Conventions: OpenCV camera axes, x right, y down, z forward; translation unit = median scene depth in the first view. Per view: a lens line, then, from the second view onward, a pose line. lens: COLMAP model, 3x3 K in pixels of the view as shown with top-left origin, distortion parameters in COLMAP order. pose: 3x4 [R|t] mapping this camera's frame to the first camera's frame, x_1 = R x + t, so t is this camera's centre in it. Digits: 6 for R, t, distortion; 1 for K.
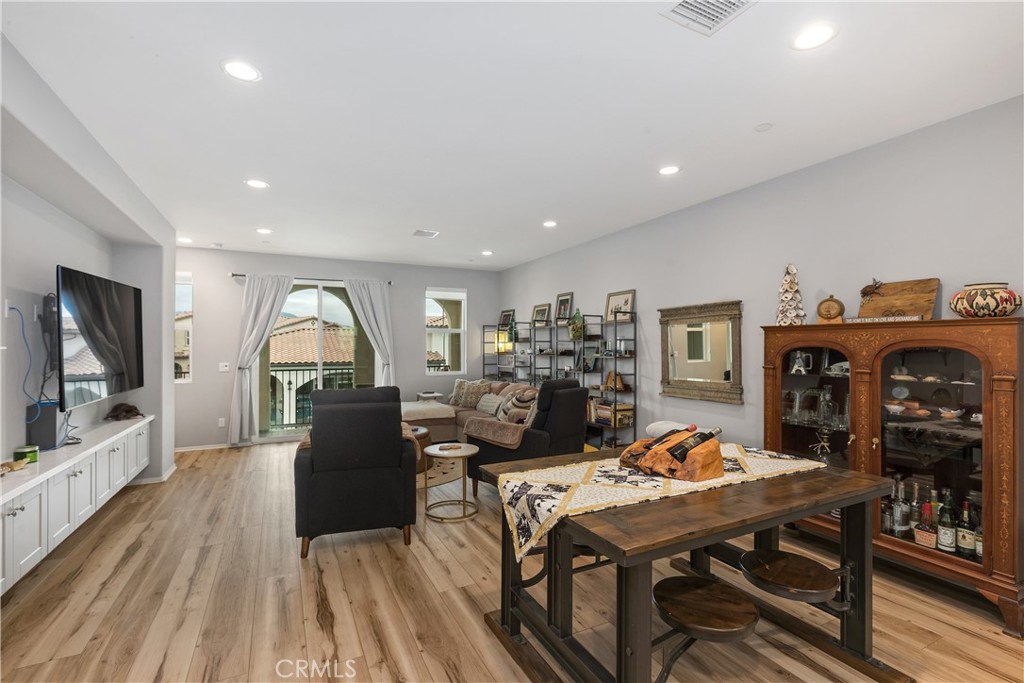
lens RADIAL K [[462.5, 0, 509.8], [0, 462.5, 342.6], [0, 0, 1]] dist [0.001229, -0.000861]
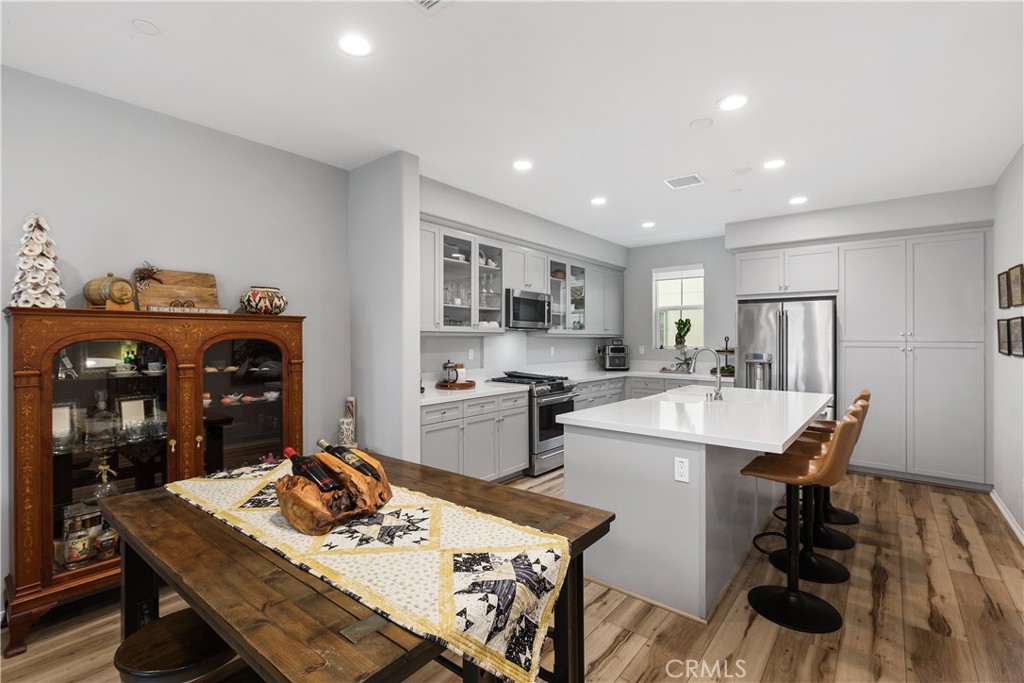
lens RADIAL K [[462.5, 0, 514.9], [0, 462.5, 339.1], [0, 0, 1]] dist [0.001229, -0.000861]
pose [[-0.417500, -0.001826, 0.908675, -0.160420], [-0.003890, 0.999992, 0.000222, 0.003062], [-0.908669, -0.003442, -0.417504, 0.392010]]
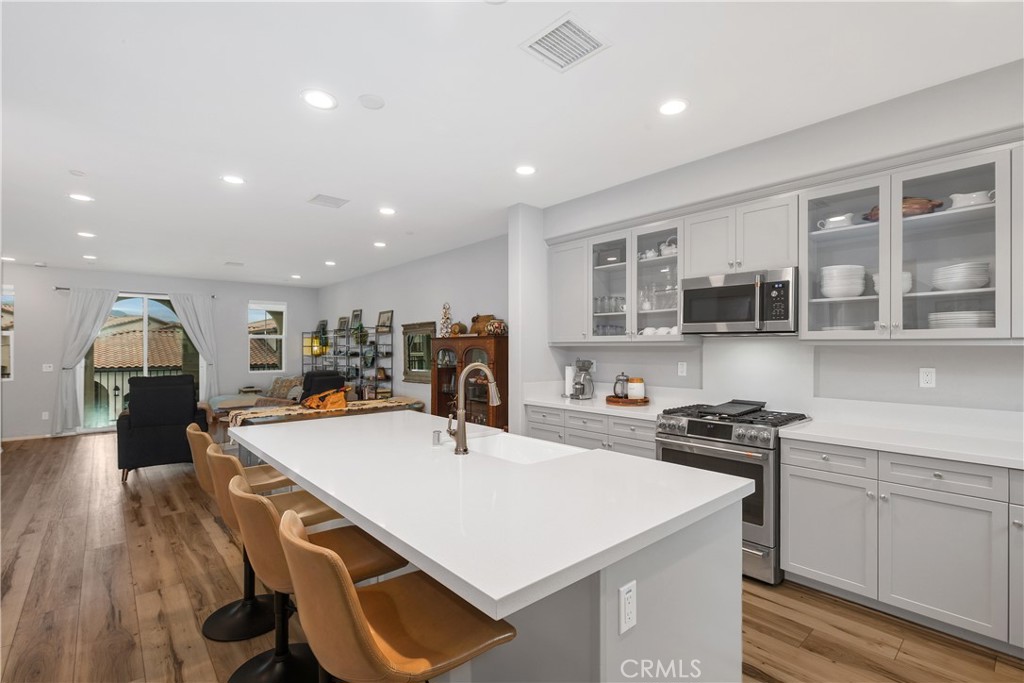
lens RADIAL K [[462.5, 0, 507.0], [0, 462.5, 347.2], [0, 0, 1]] dist [0.001229, -0.000861]
pose [[0.967574, -0.001599, 0.252583, 0.227808], [0.000838, 0.999995, 0.003121, -0.002154], [-0.252587, -0.002808, 0.967570, -0.462869]]
